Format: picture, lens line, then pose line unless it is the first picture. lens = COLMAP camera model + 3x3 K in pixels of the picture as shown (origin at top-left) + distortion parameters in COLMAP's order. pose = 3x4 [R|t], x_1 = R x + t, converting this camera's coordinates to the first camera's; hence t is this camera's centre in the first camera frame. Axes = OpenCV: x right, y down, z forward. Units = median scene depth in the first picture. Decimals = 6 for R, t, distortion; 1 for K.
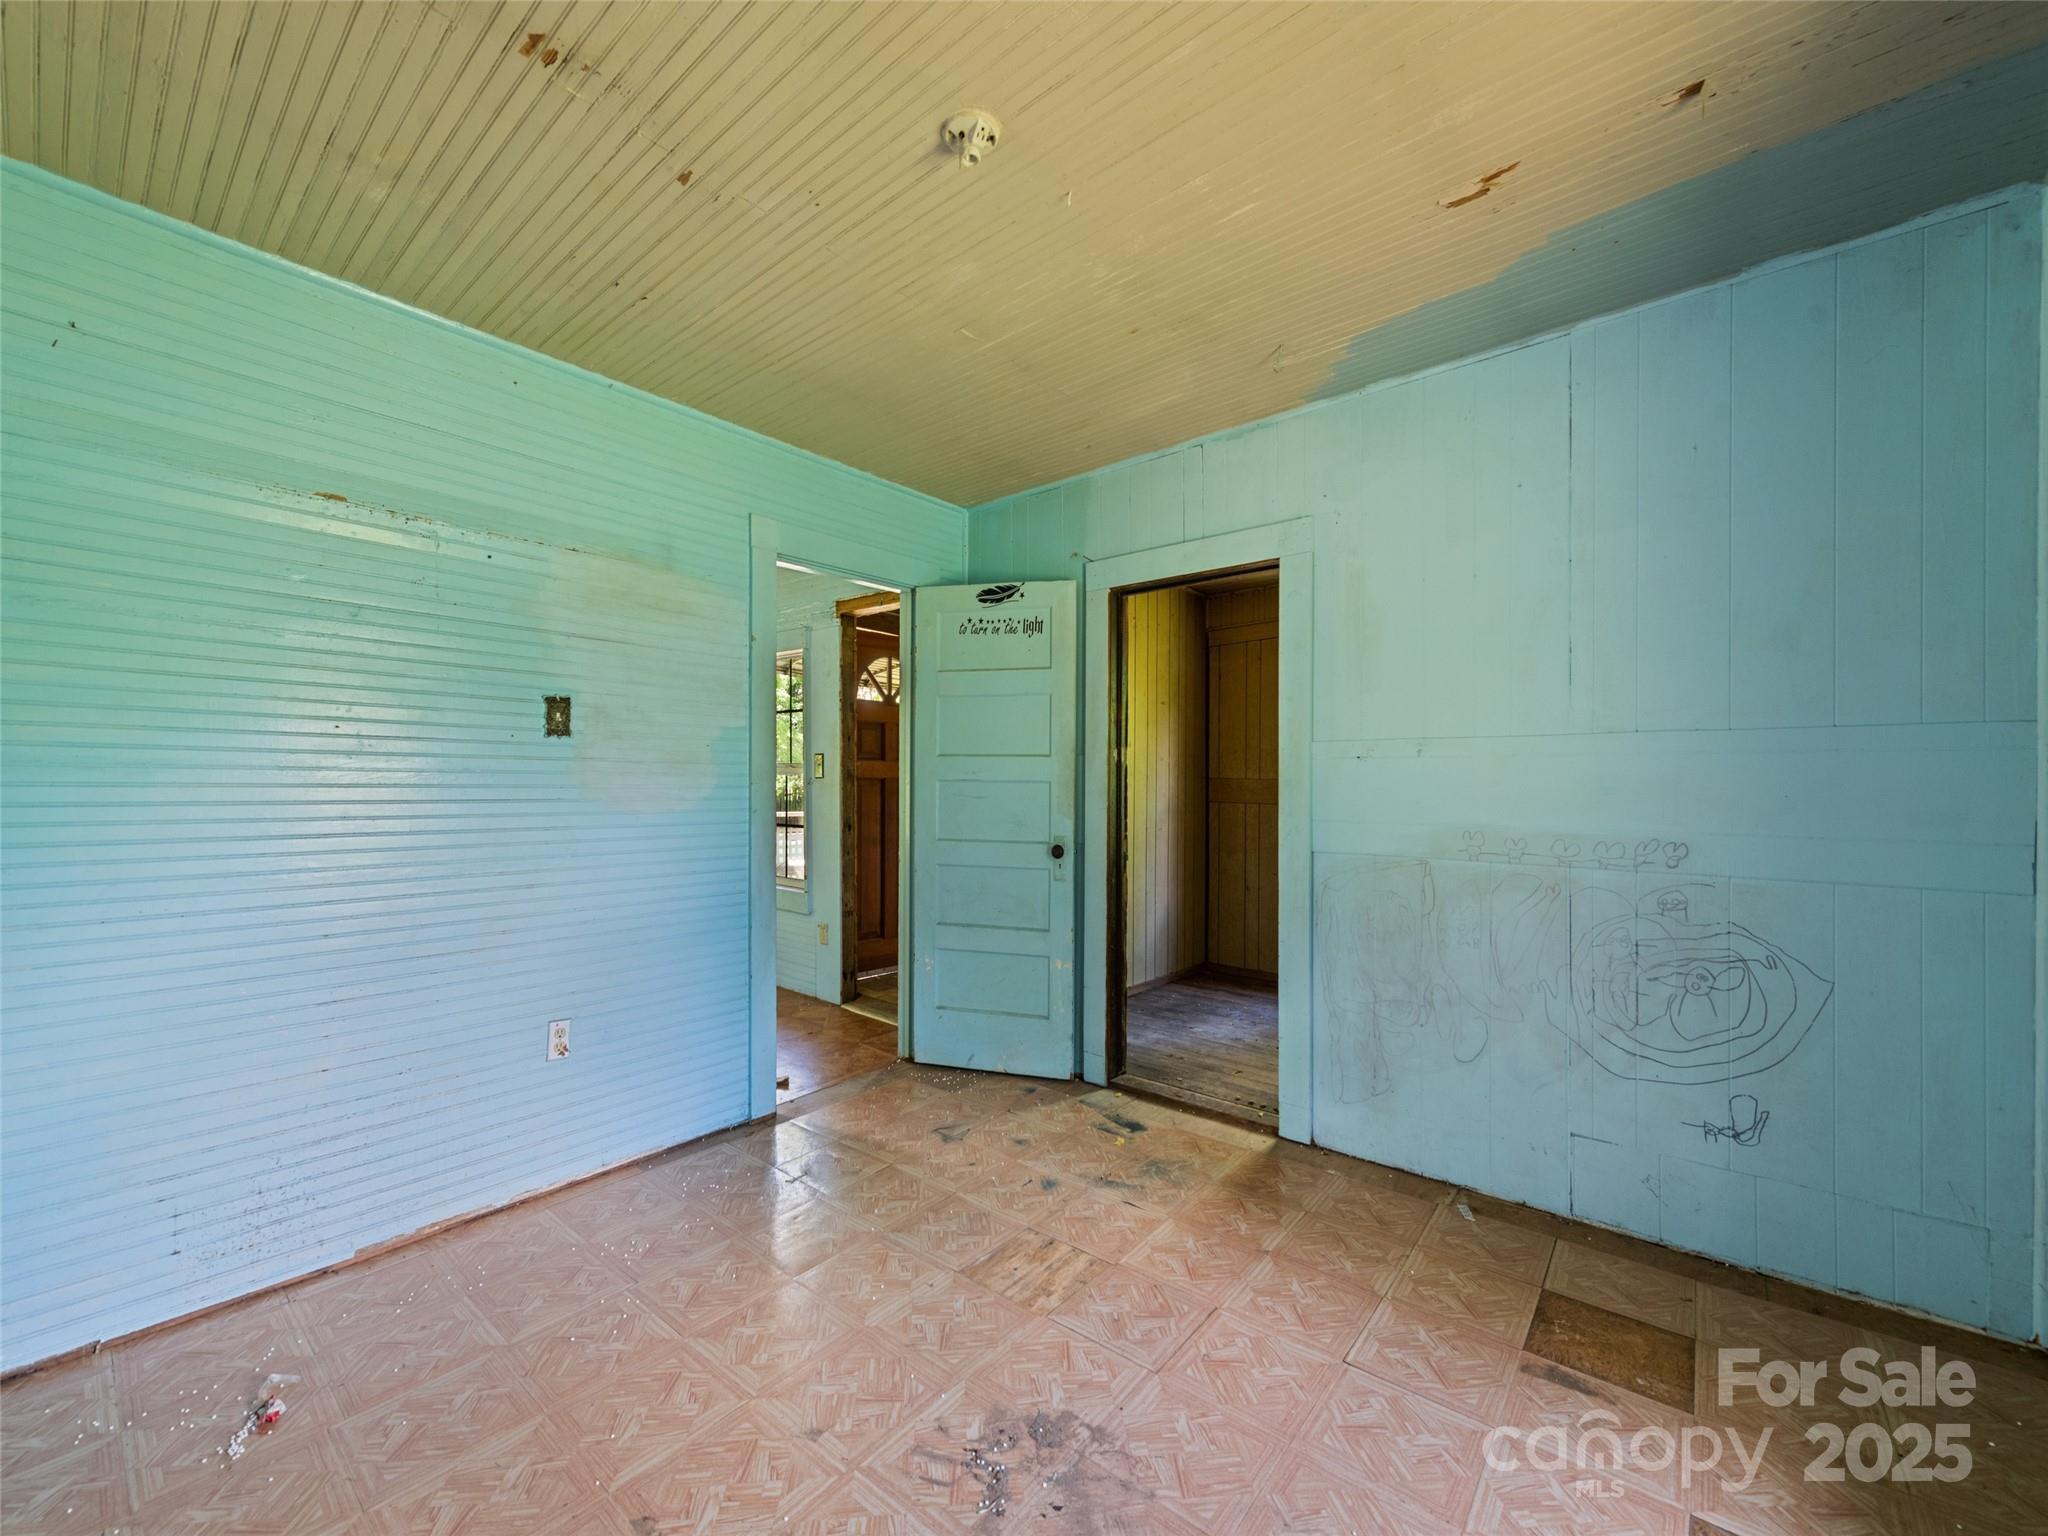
lens RADIAL K [[814.1, 0, 1015.2], [0, 814.1, 781.3], [0, 0, 1]] dist [0.014015, -0.000278]
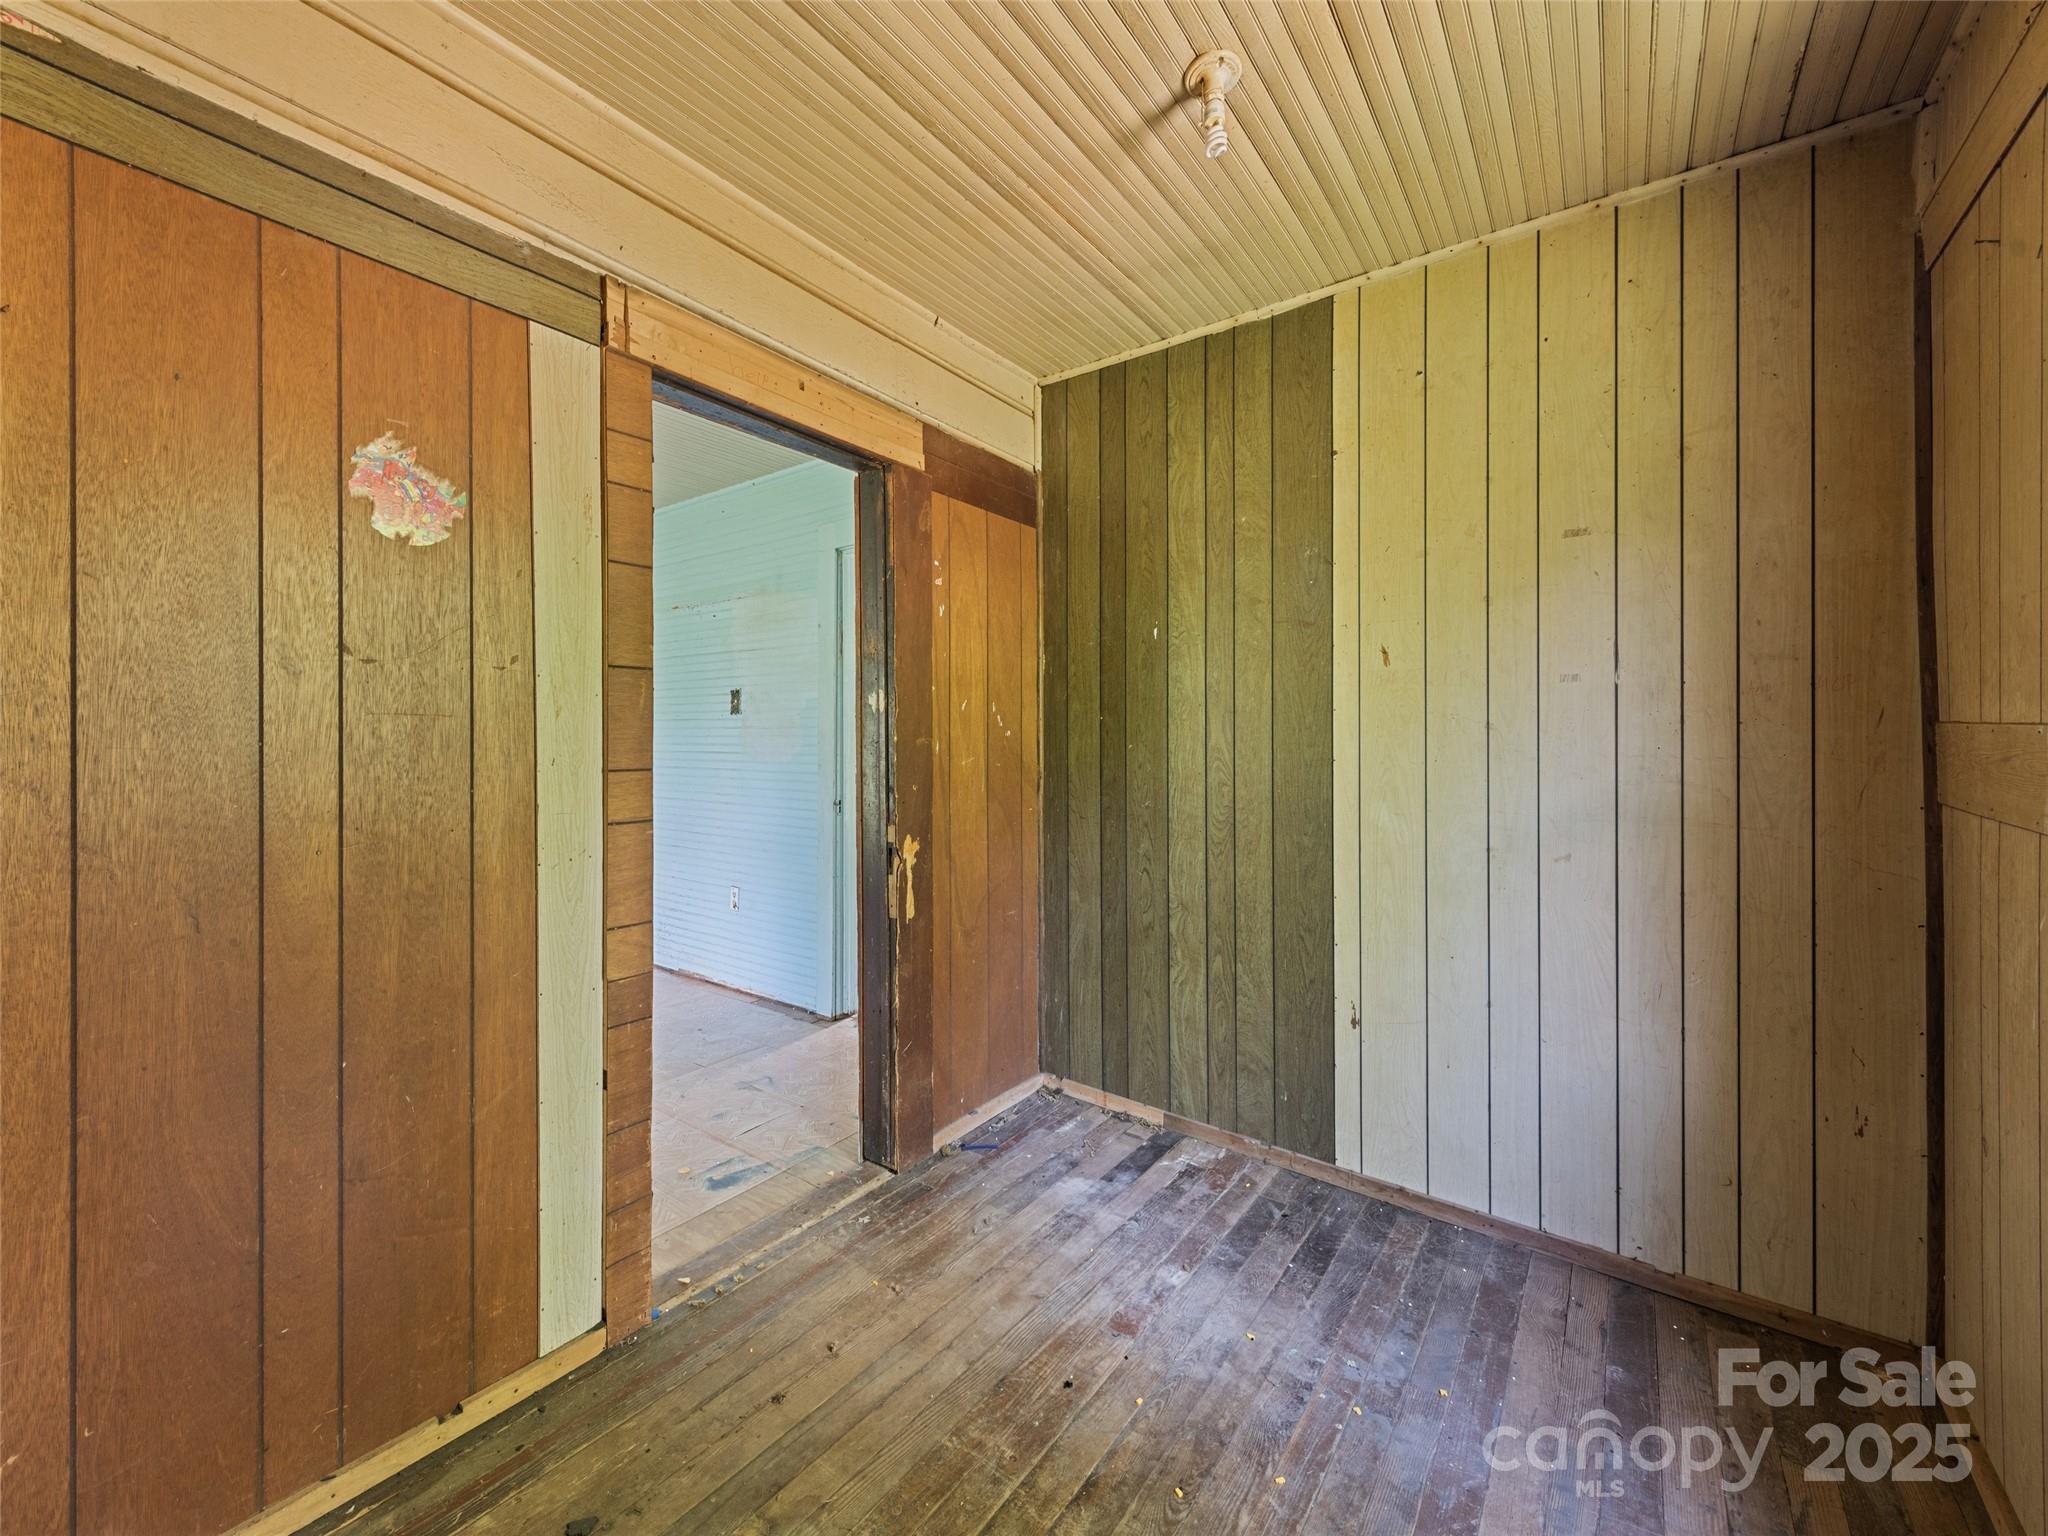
lens RADIAL K [[814.1, 0, 1028.9], [0, 814.1, 749.6], [0, 0, 1]] dist [0.014015, -0.000278]
pose [[0.075786, -0.000843, -0.997124, 0.821354], [-0.000959, 0.999999, -0.000919, 0.012857], [0.997124, 0.001026, 0.075785, 1.071811]]
